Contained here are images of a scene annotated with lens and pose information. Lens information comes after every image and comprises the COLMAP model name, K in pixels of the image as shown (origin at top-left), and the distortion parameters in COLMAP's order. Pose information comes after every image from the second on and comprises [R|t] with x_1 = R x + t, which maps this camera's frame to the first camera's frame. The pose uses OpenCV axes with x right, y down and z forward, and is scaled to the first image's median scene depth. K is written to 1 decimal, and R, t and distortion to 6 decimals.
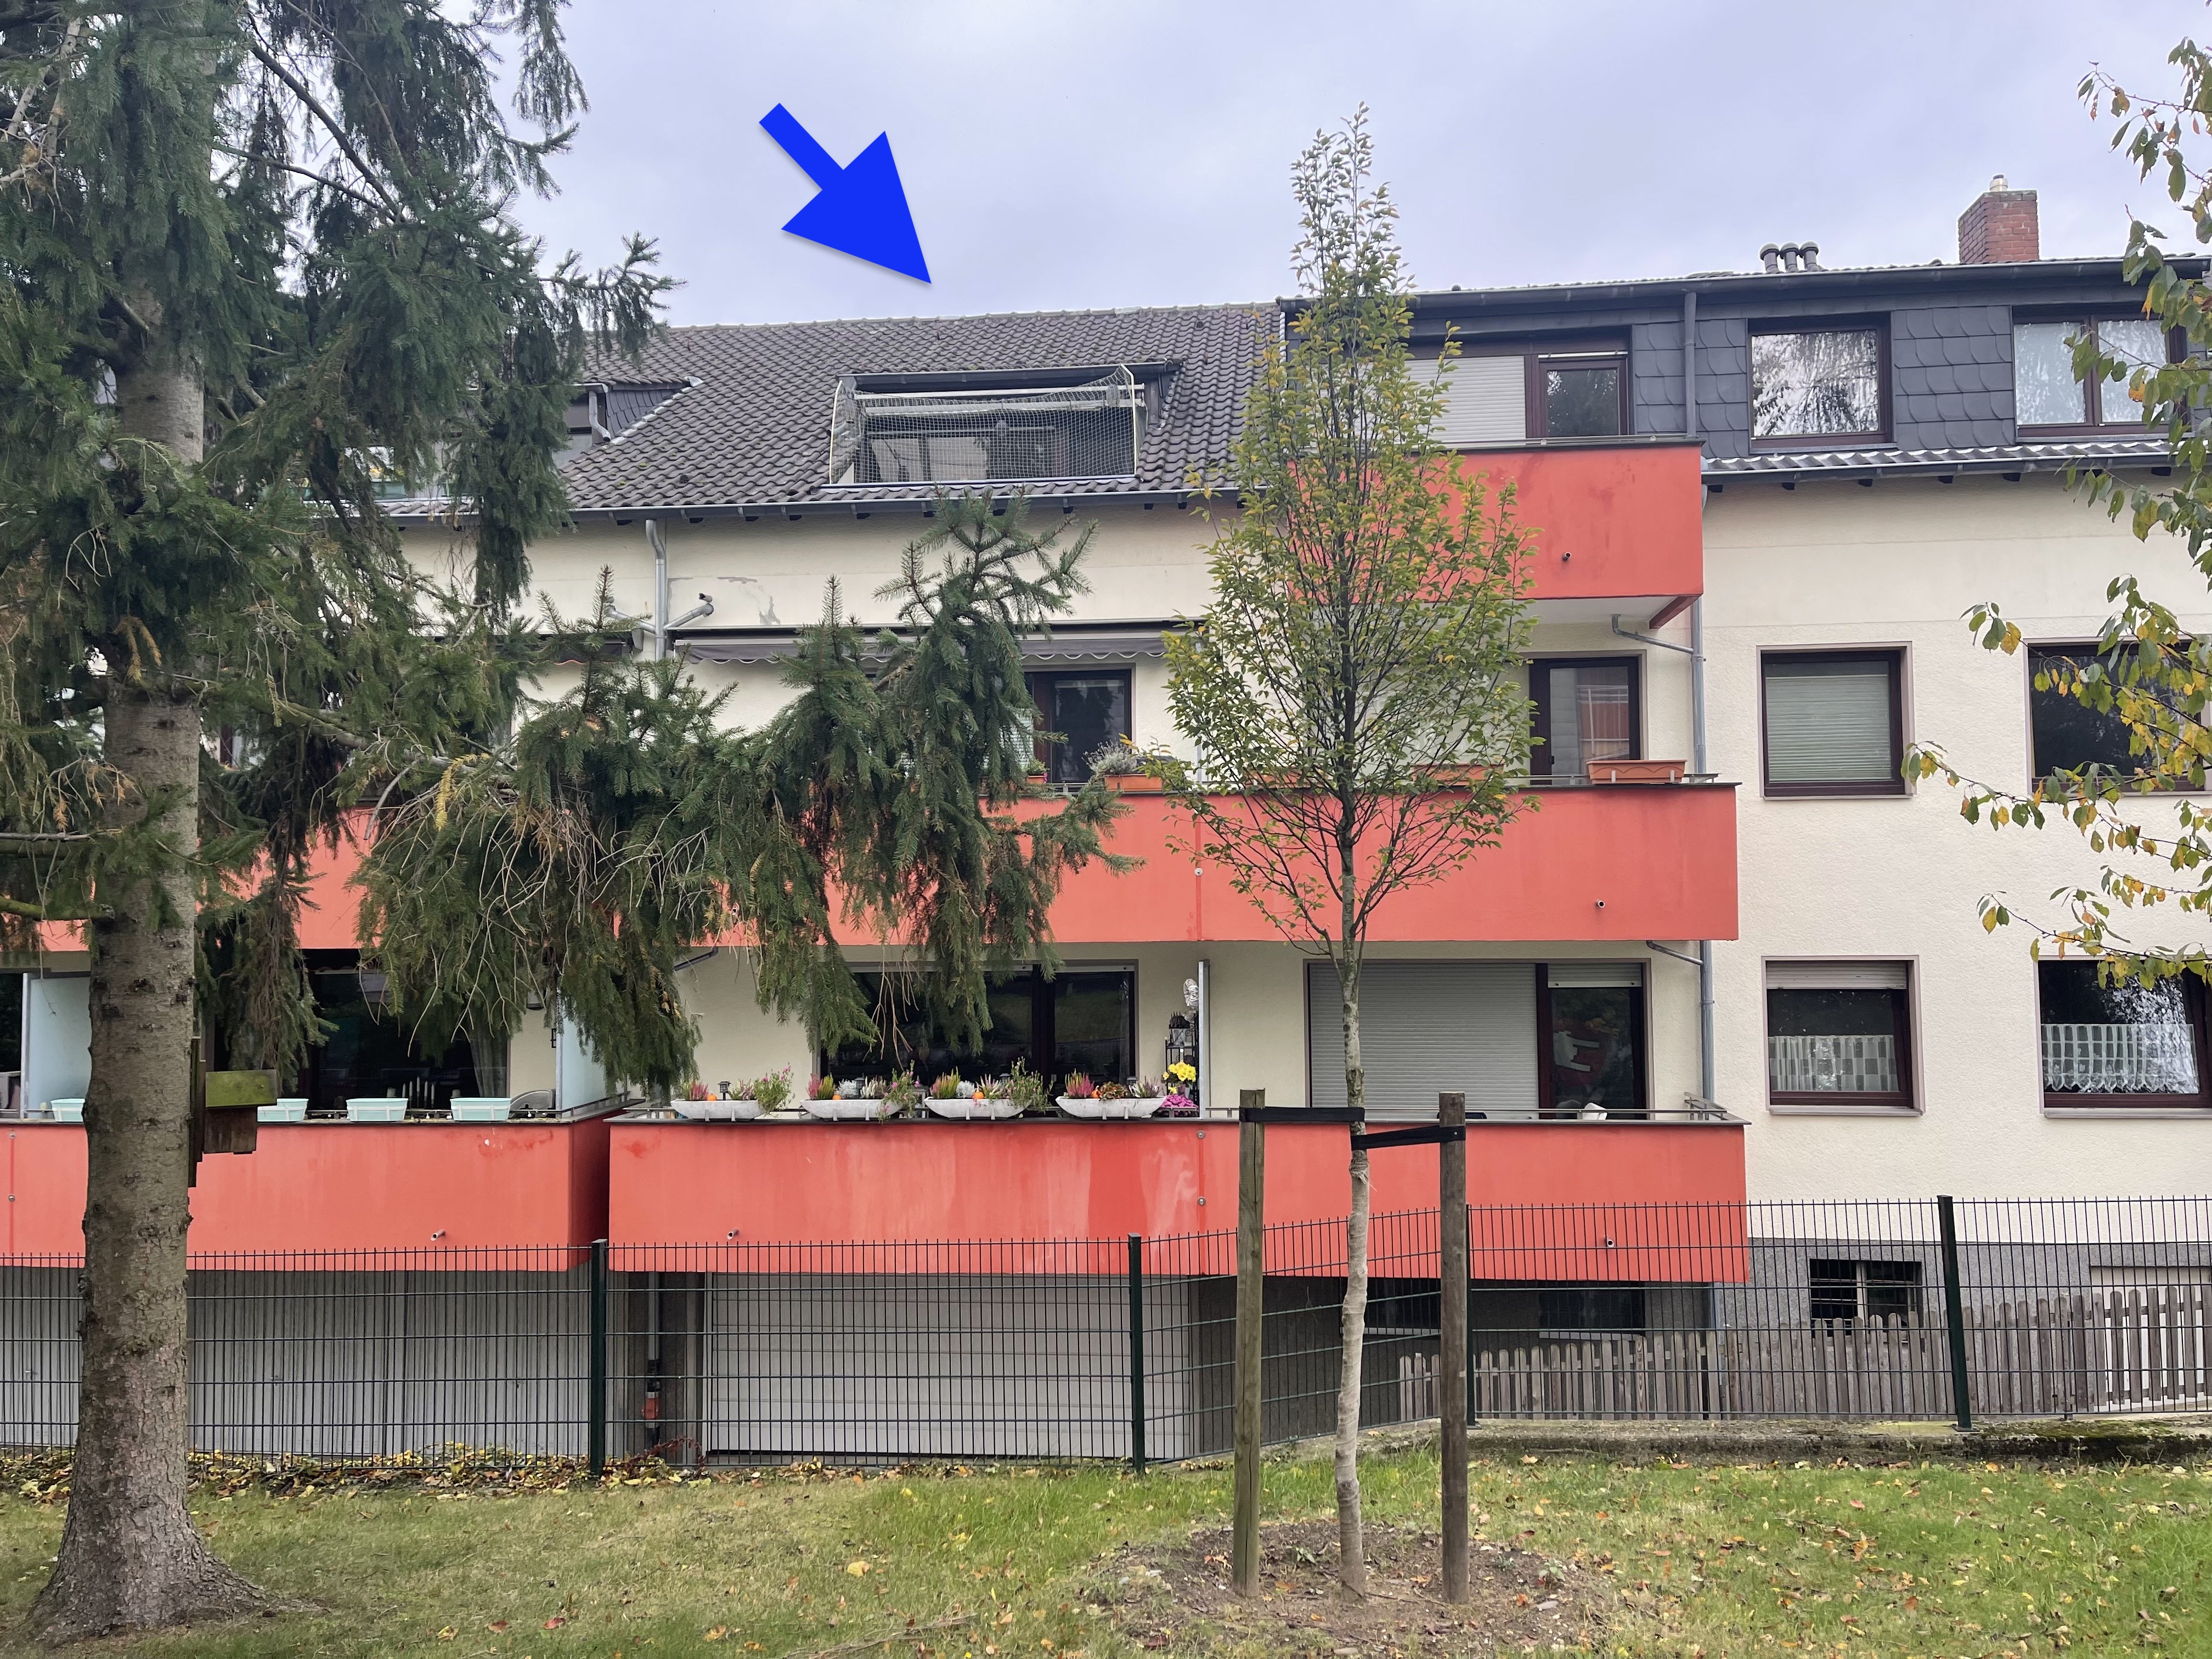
lens RADIAL K [[1653.1, 0, 1106.0], [0, 1653.1, 829.5], [0, 0, 1]] dist [0.005968, 0.001951]
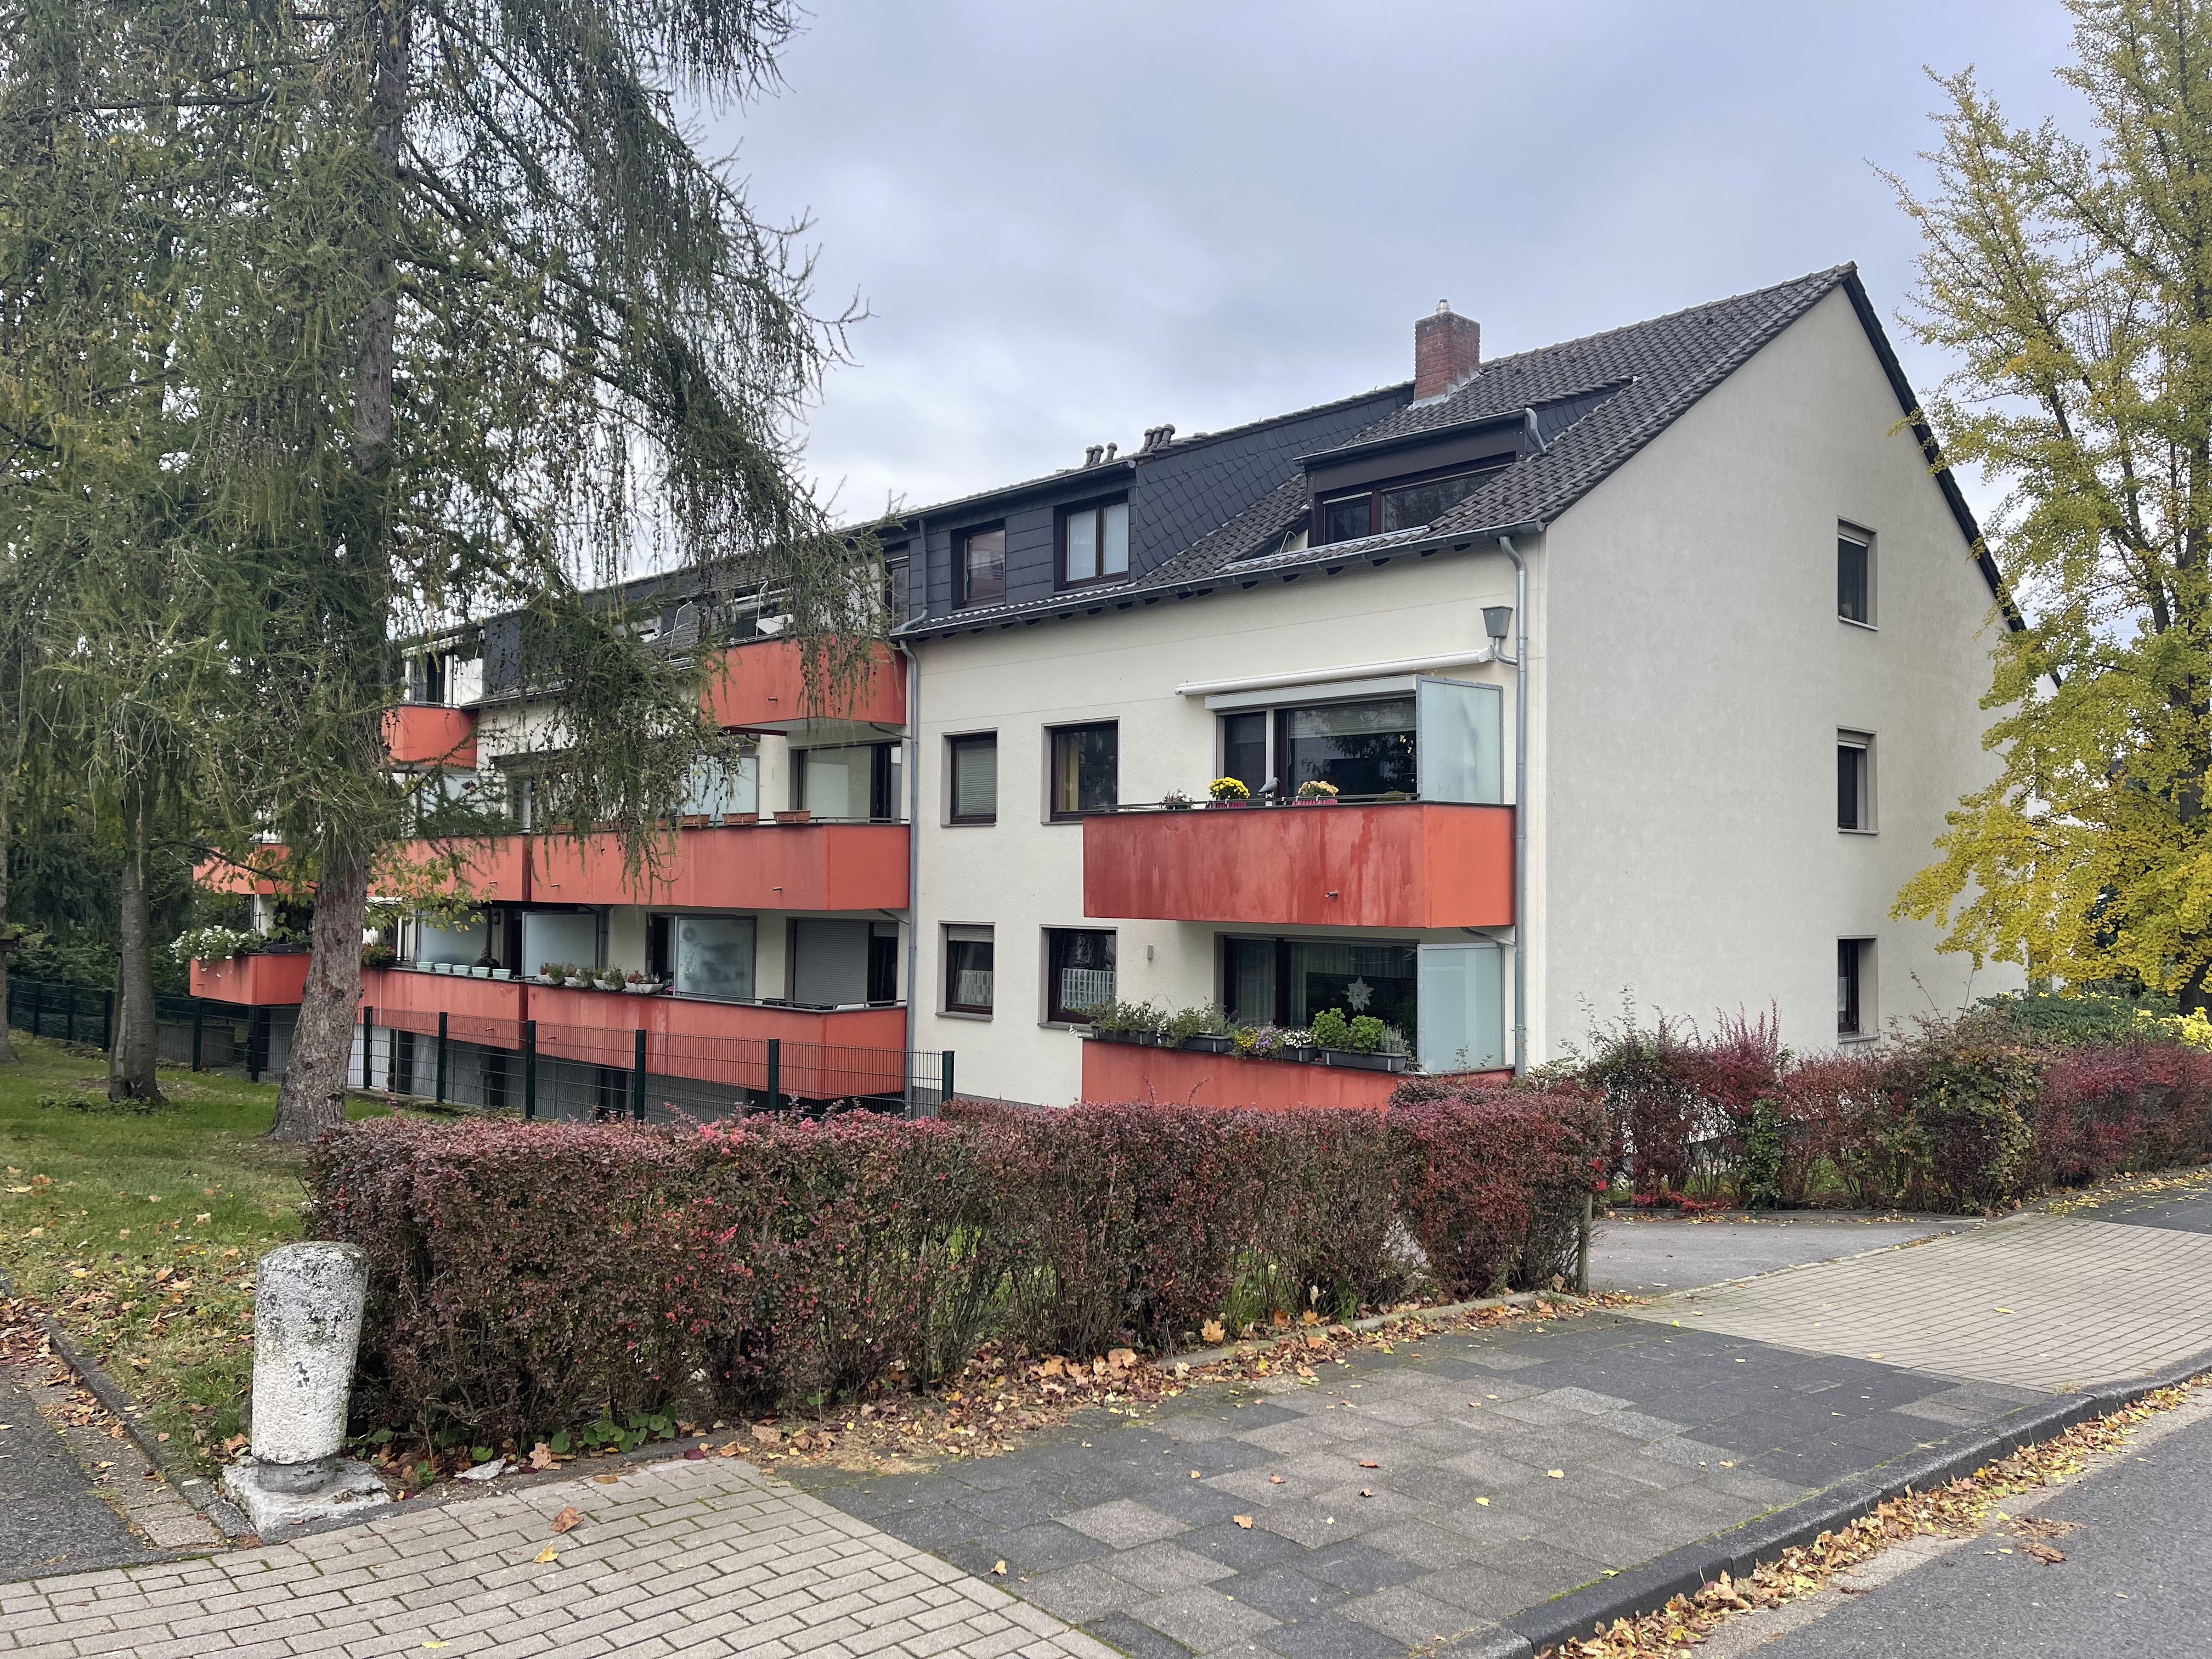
lens RADIAL K [[1653.1, 0, 1106.0], [0, 1653.1, 829.5], [0, 0, 1]] dist [0.005968, 0.001951]
pose [[0.773940, -0.007048, -0.633219, 1.564115], [0.016539, 0.999822, 0.009086, -0.026633], [0.633043, -0.017504, 0.773919, -0.172408]]
